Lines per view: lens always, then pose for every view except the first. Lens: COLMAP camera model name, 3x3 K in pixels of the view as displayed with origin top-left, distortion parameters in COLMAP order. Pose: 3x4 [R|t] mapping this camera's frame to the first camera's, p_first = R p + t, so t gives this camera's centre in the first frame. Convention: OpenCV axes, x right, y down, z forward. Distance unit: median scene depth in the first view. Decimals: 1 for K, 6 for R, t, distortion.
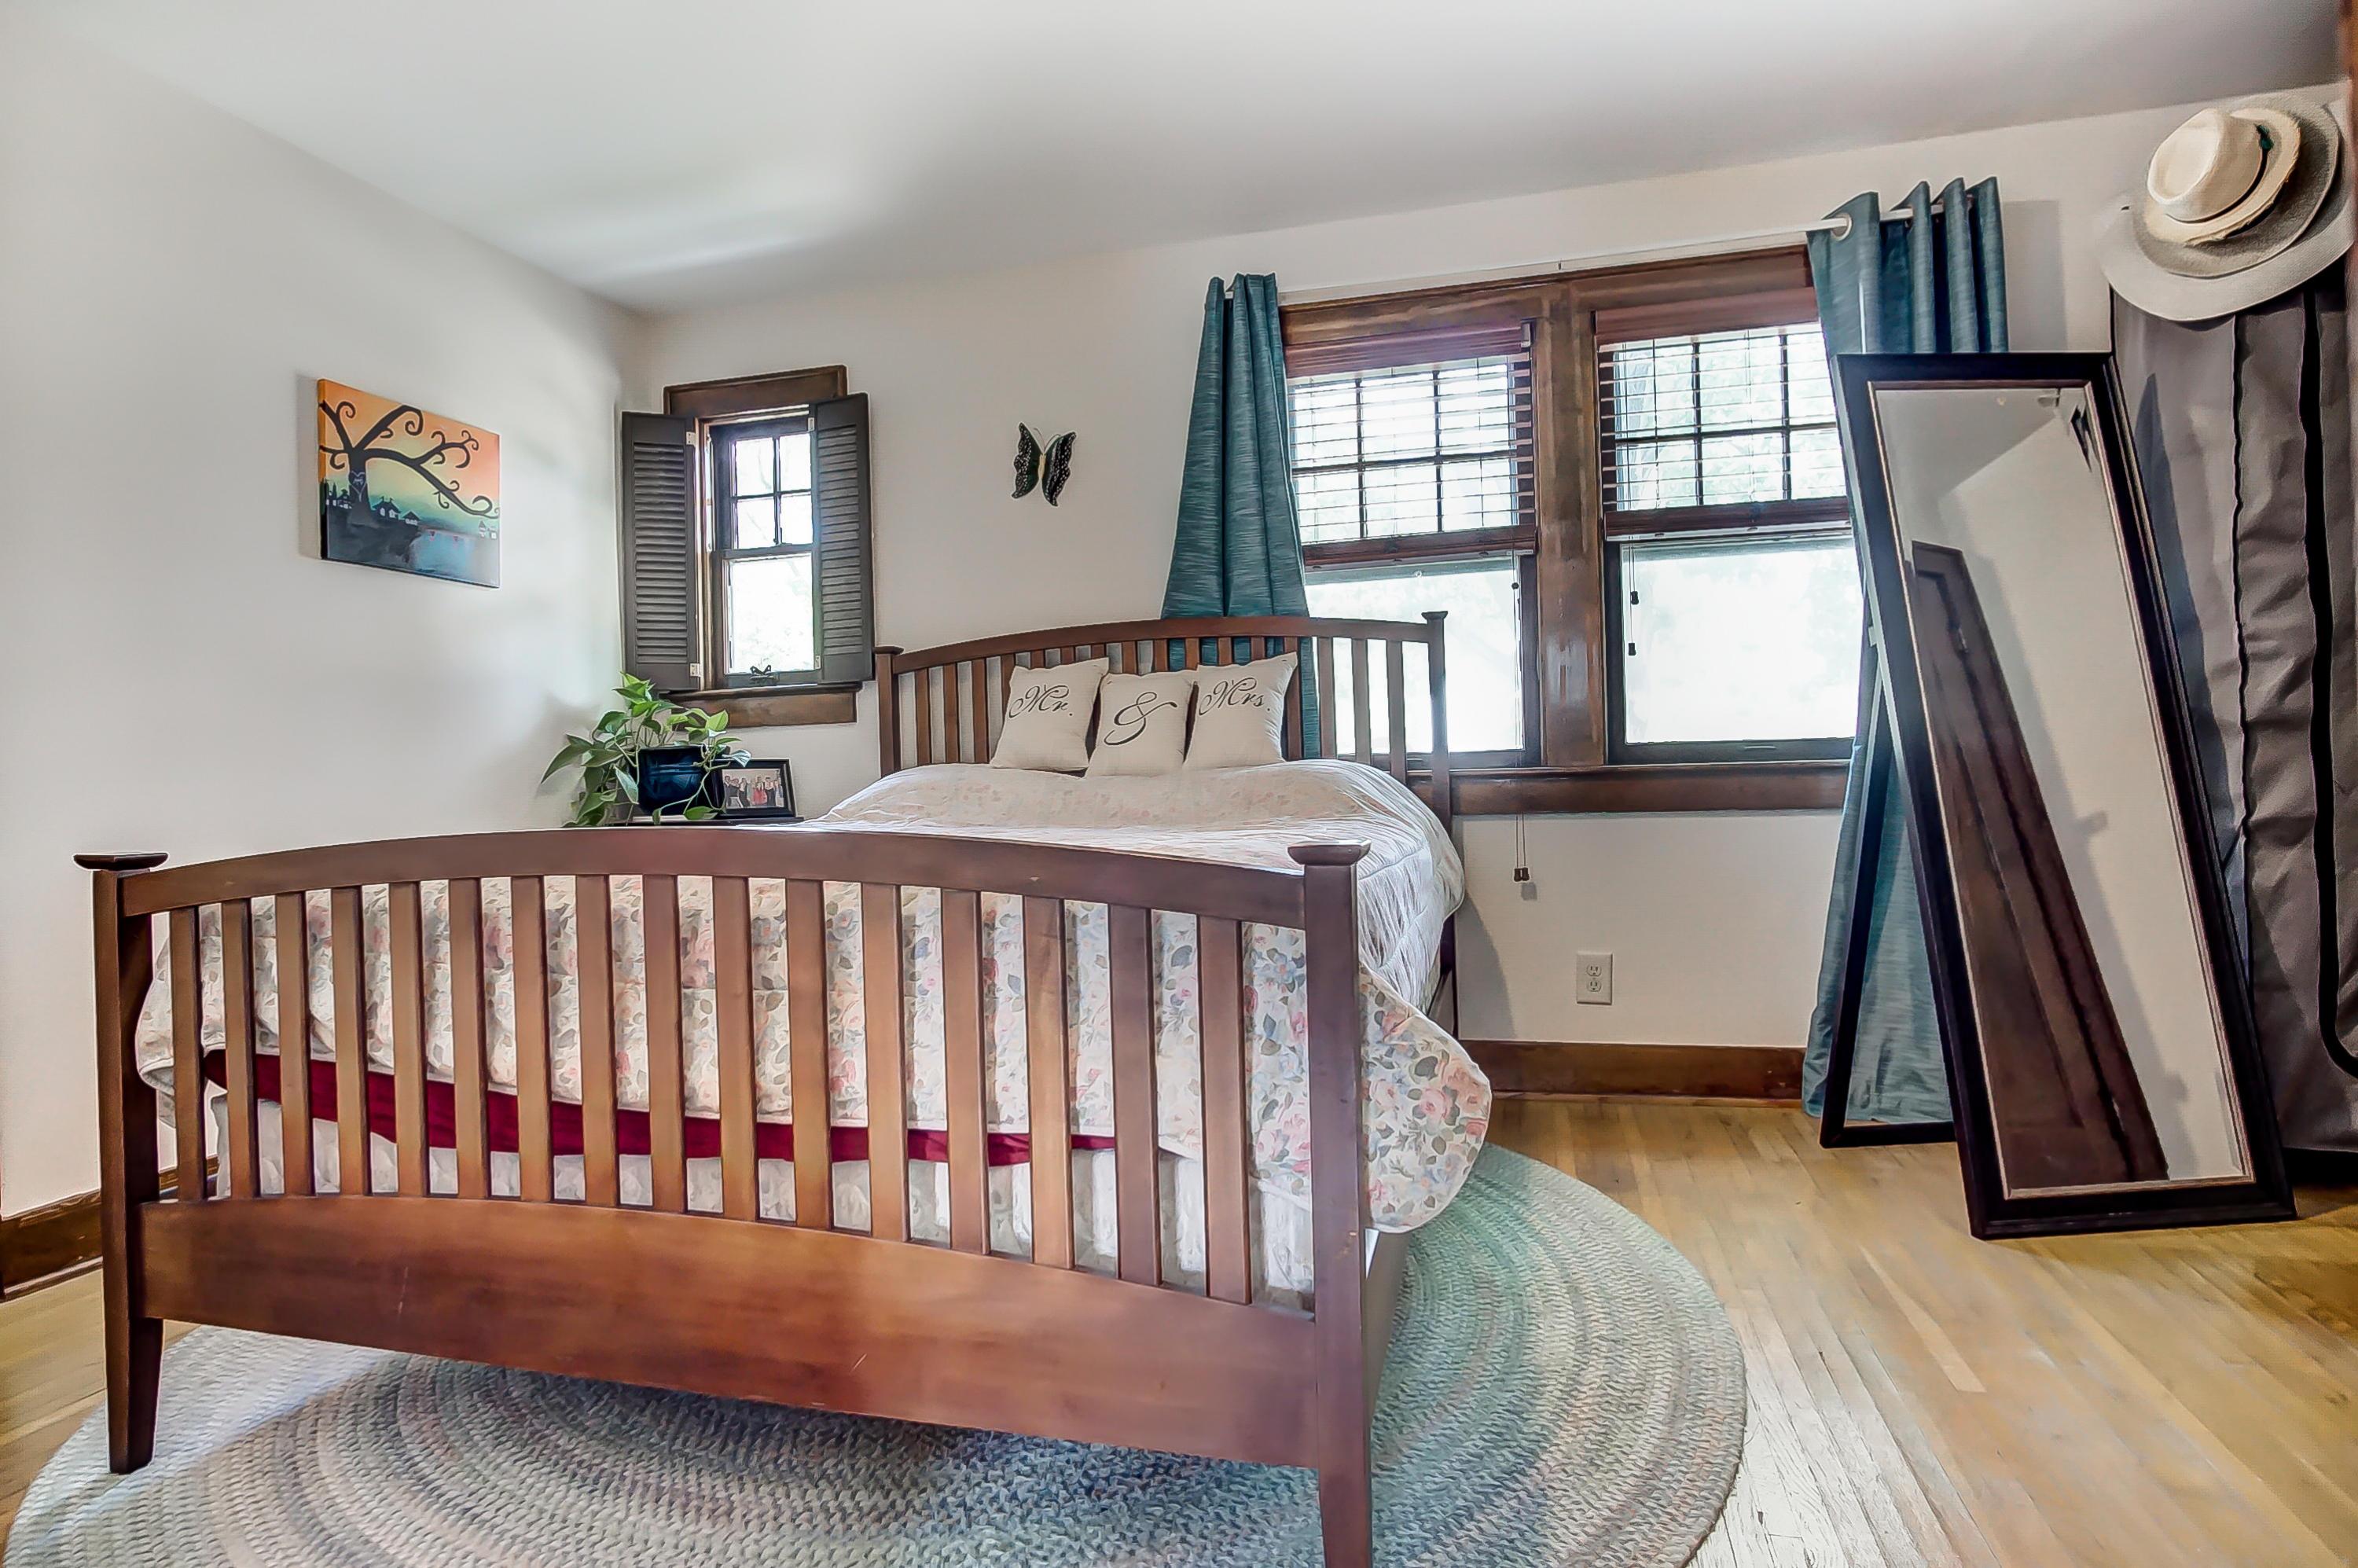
lens RADIAL K [[1266.2, 0, 1181.9], [0, 1266.2, 787.8], [0, 0, 1]] dist [-0.036387, 0.007286]
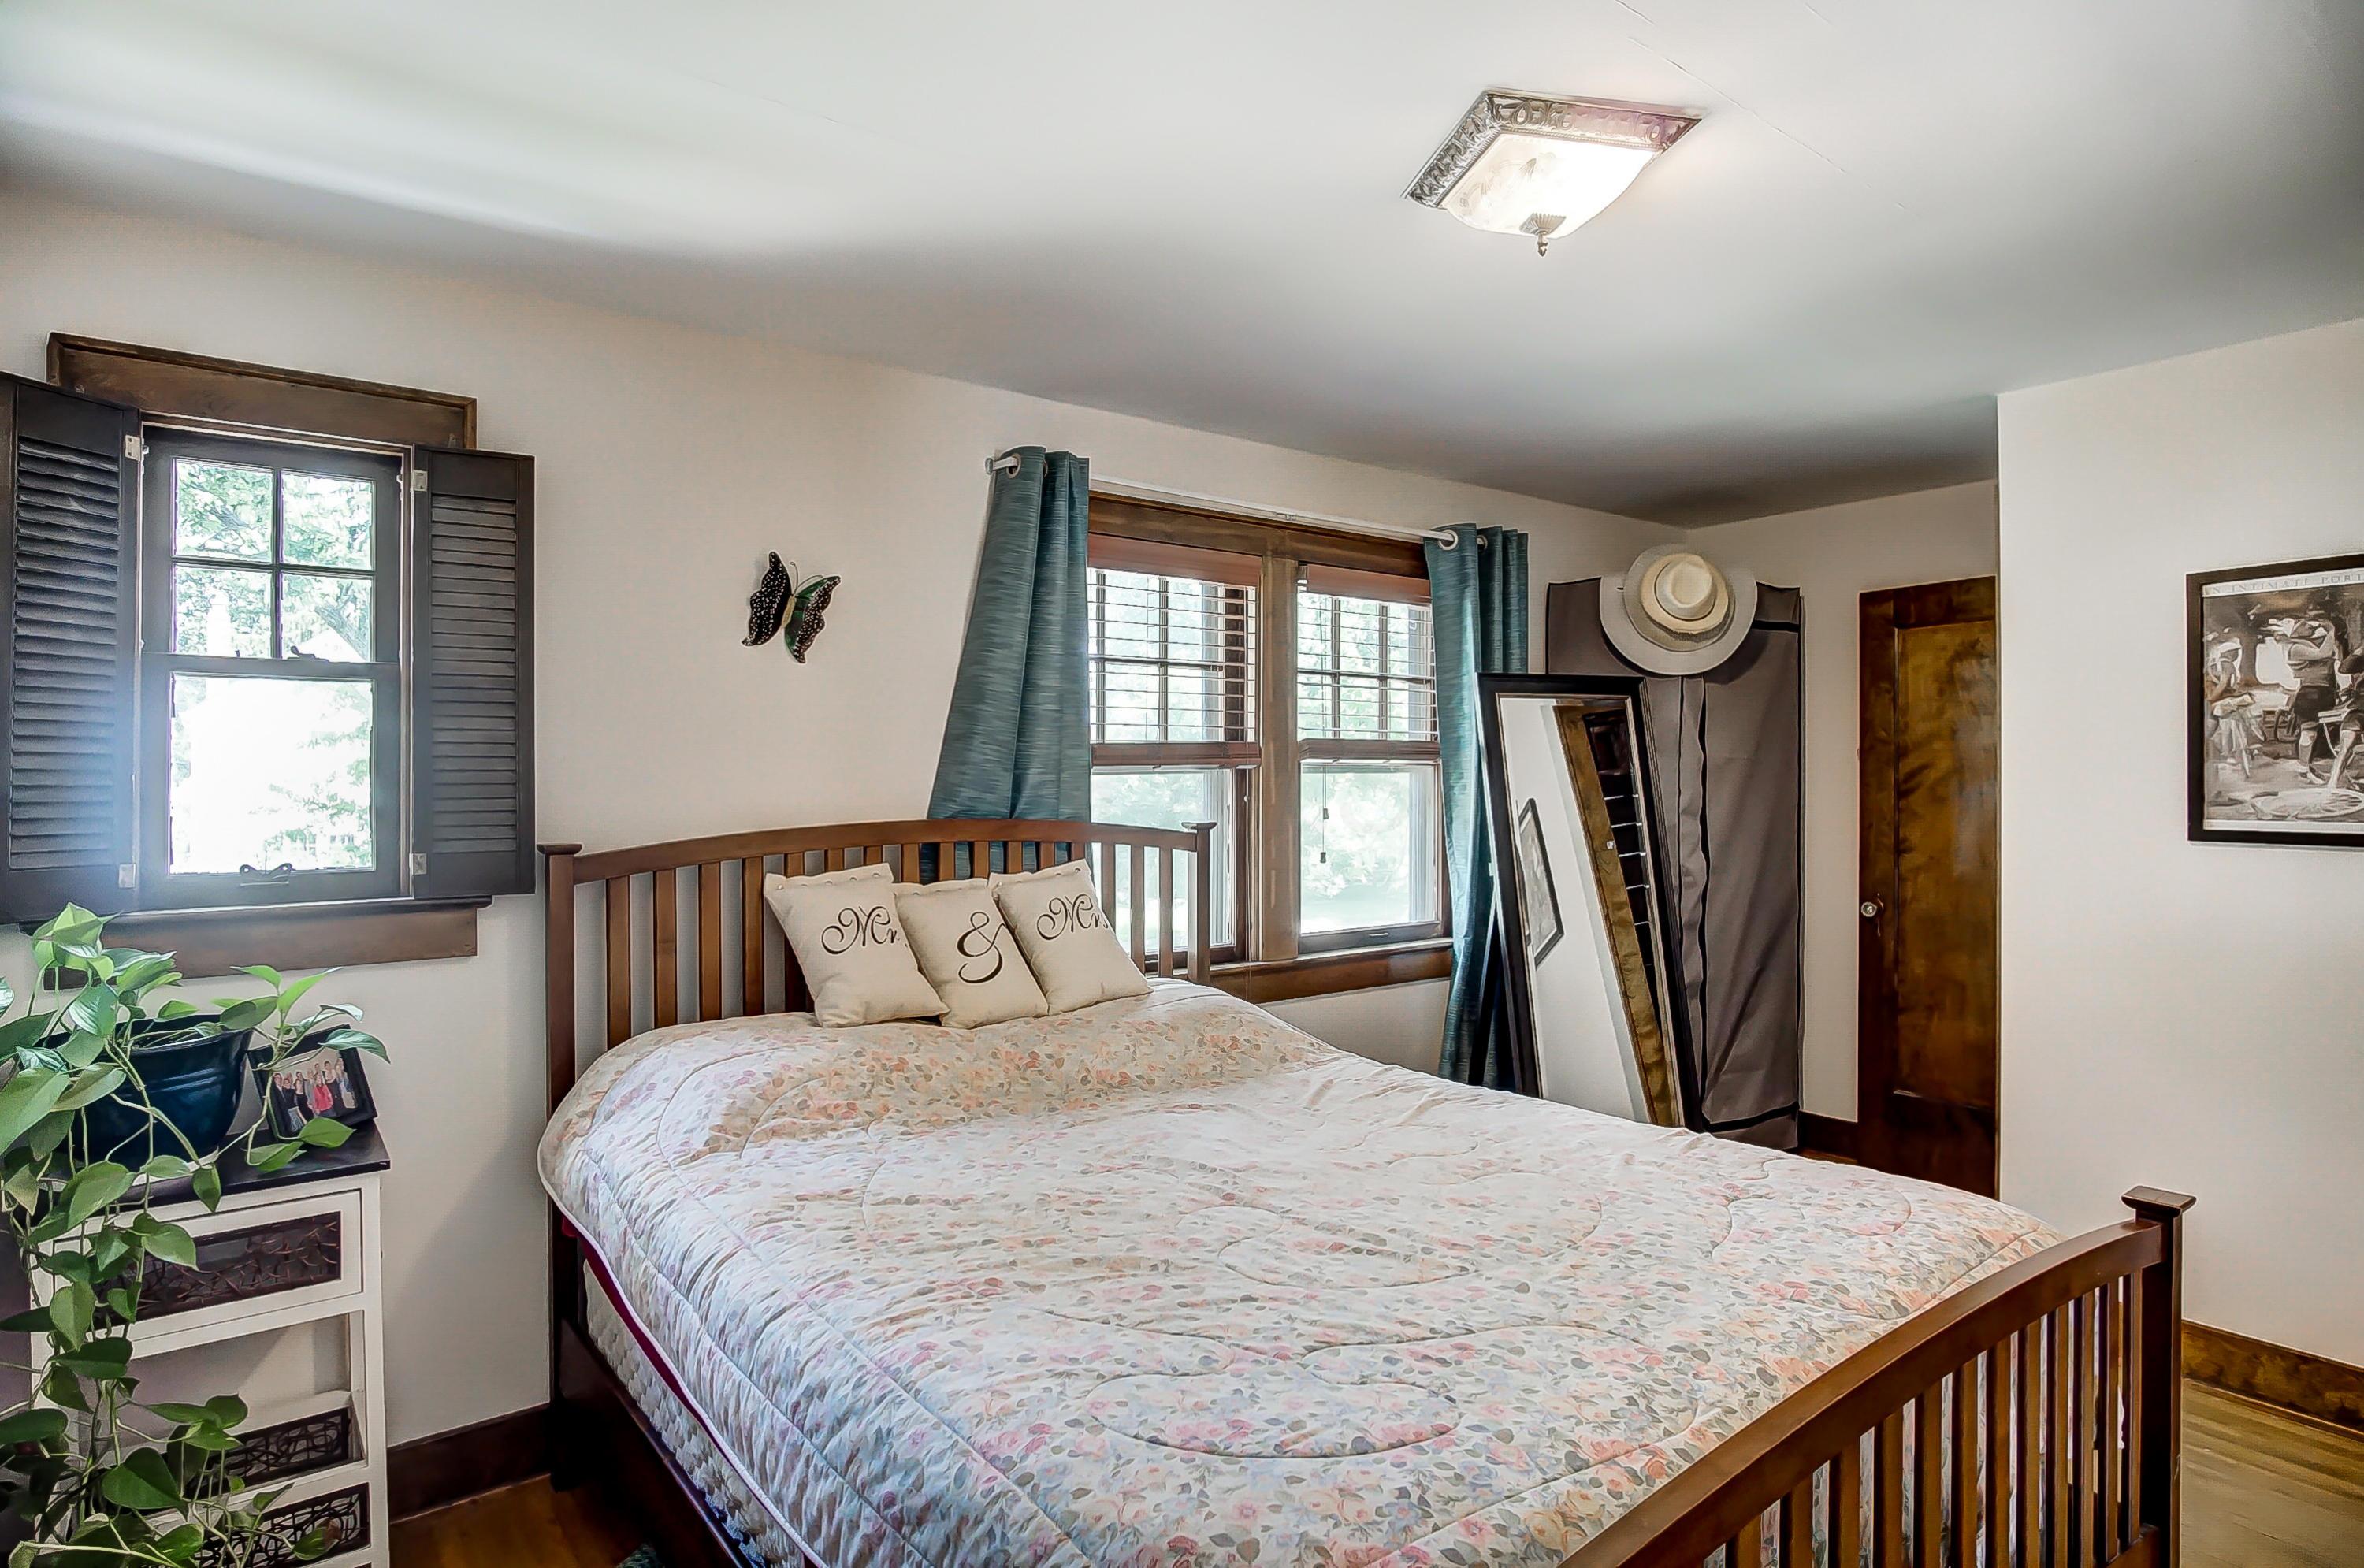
lens RADIAL K [[1269.4, 0, 1184.9], [0, 1269.4, 787.8], [0, 0, 1]] dist [-0.036387, 0.007286]
pose [[0.612977, 0.034192, 0.789360, -0.597538], [0.023220, 0.997852, -0.061254, -0.100910], [-0.789759, 0.055876, 0.610867, 0.371797]]
